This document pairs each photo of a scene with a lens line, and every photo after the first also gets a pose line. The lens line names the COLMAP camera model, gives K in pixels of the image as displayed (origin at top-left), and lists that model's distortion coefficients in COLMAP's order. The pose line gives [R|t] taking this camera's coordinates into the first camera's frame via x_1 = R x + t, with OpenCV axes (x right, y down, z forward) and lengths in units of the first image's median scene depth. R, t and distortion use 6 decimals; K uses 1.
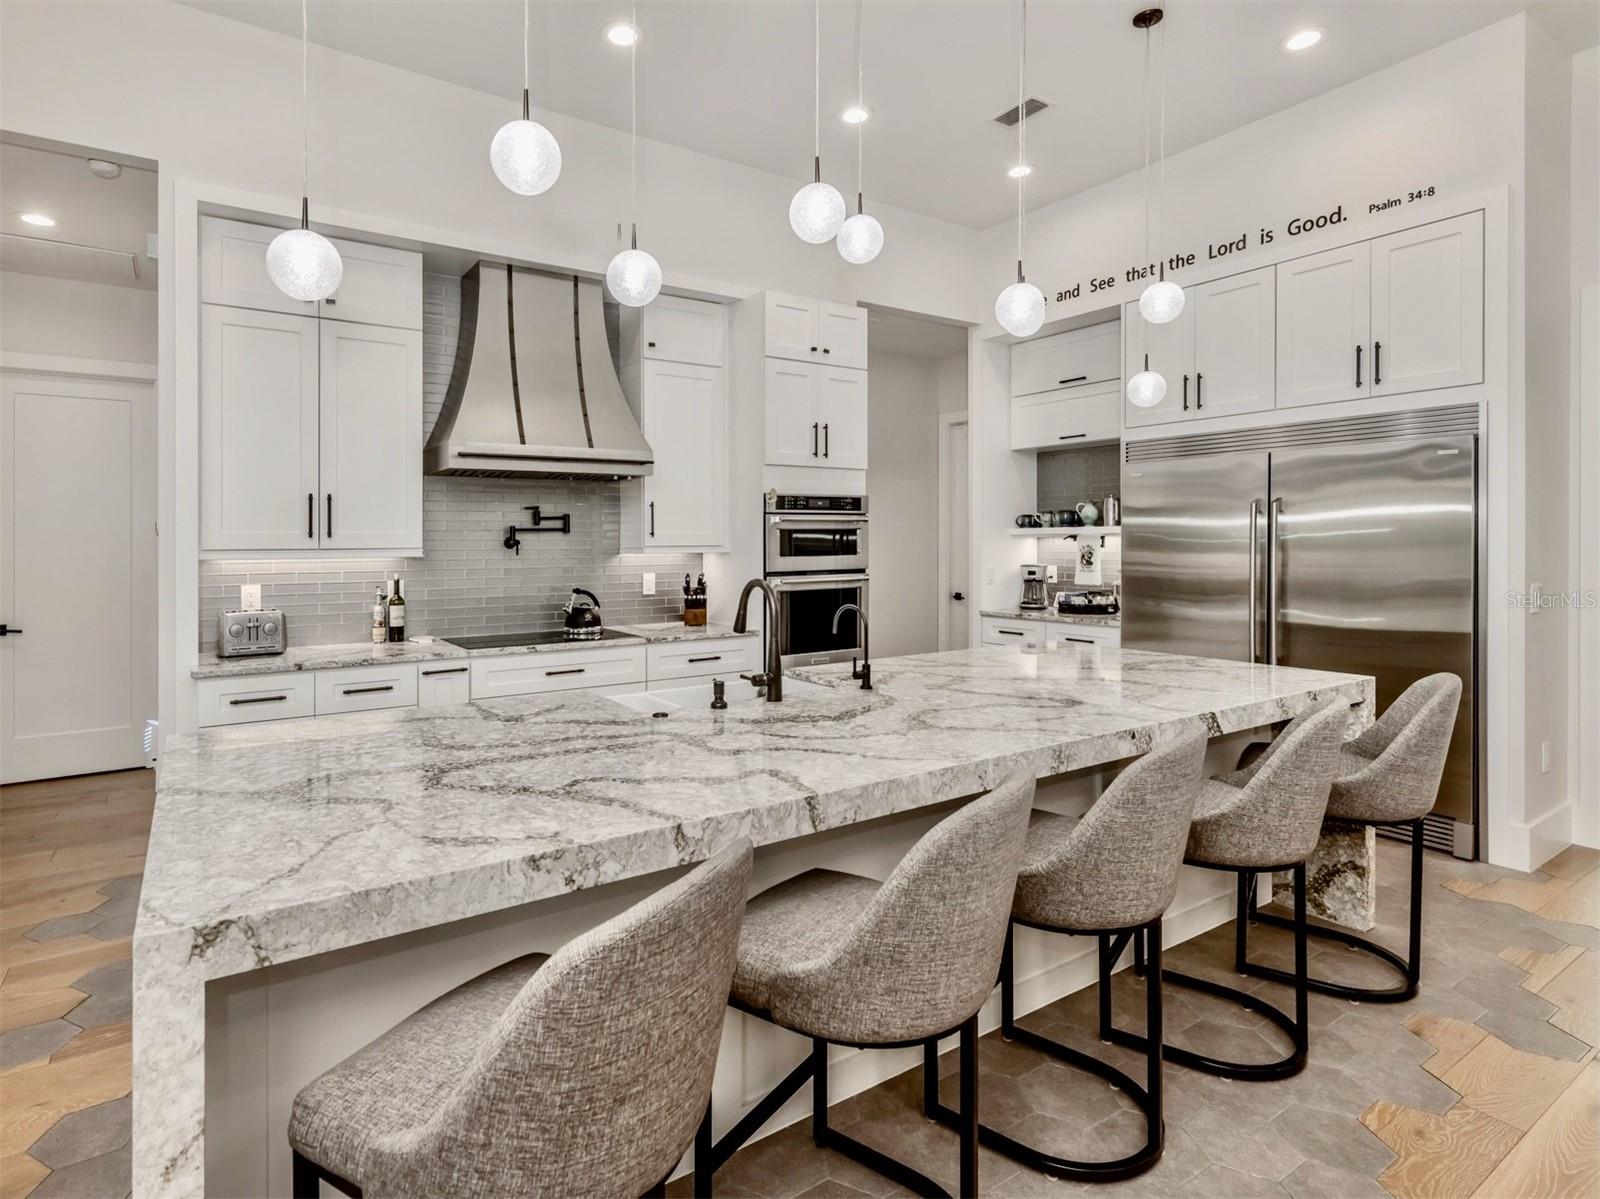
lens RADIAL K [[848.8, 0, 742.0], [0, 848.8, 530.0], [0, 0, 1]] dist [0.002711, 0.000660]
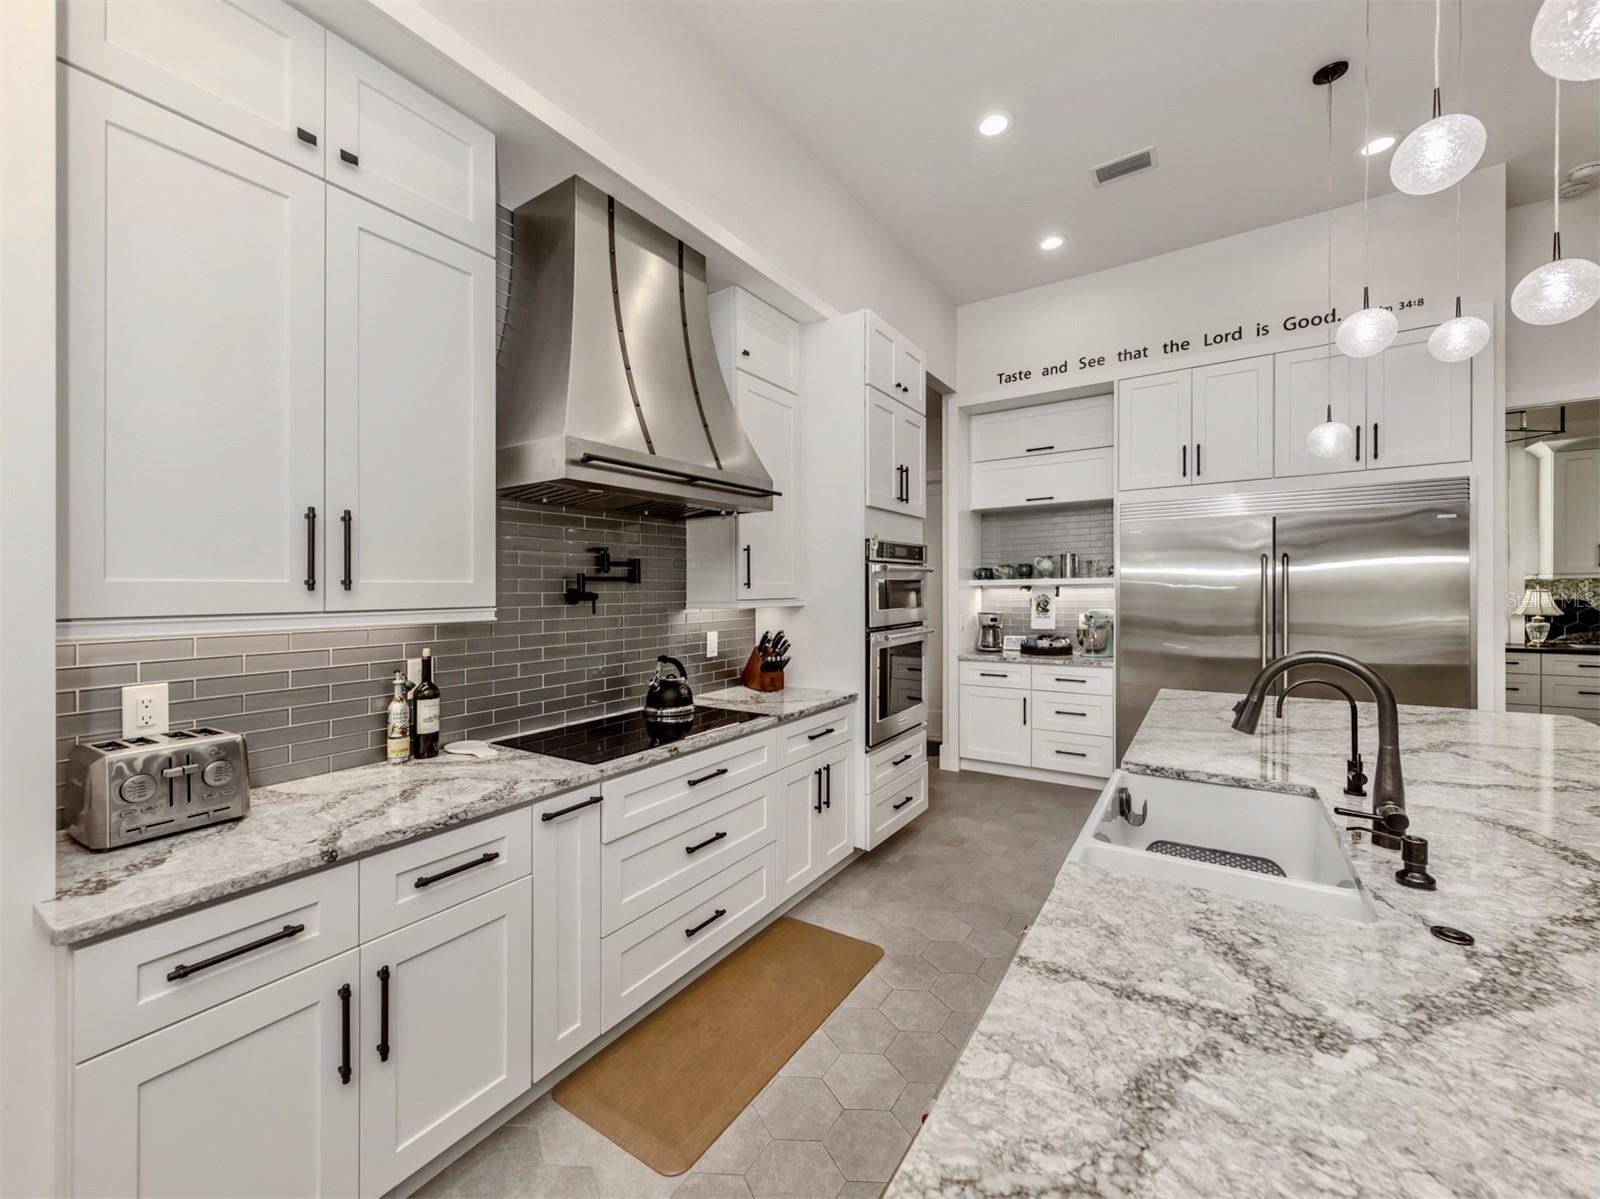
lens RADIAL K [[643.7, 0, 781.6], [0, 643.7, 582.9], [0, 0, 1]] dist [-0.000388, -0.000102]
pose [[0.919916, 0.000592, 0.392116, -0.320284], [-0.000285, 1.000000, -0.000842, 0.003646], [-0.392116, 0.000663, 0.919915, 0.420071]]
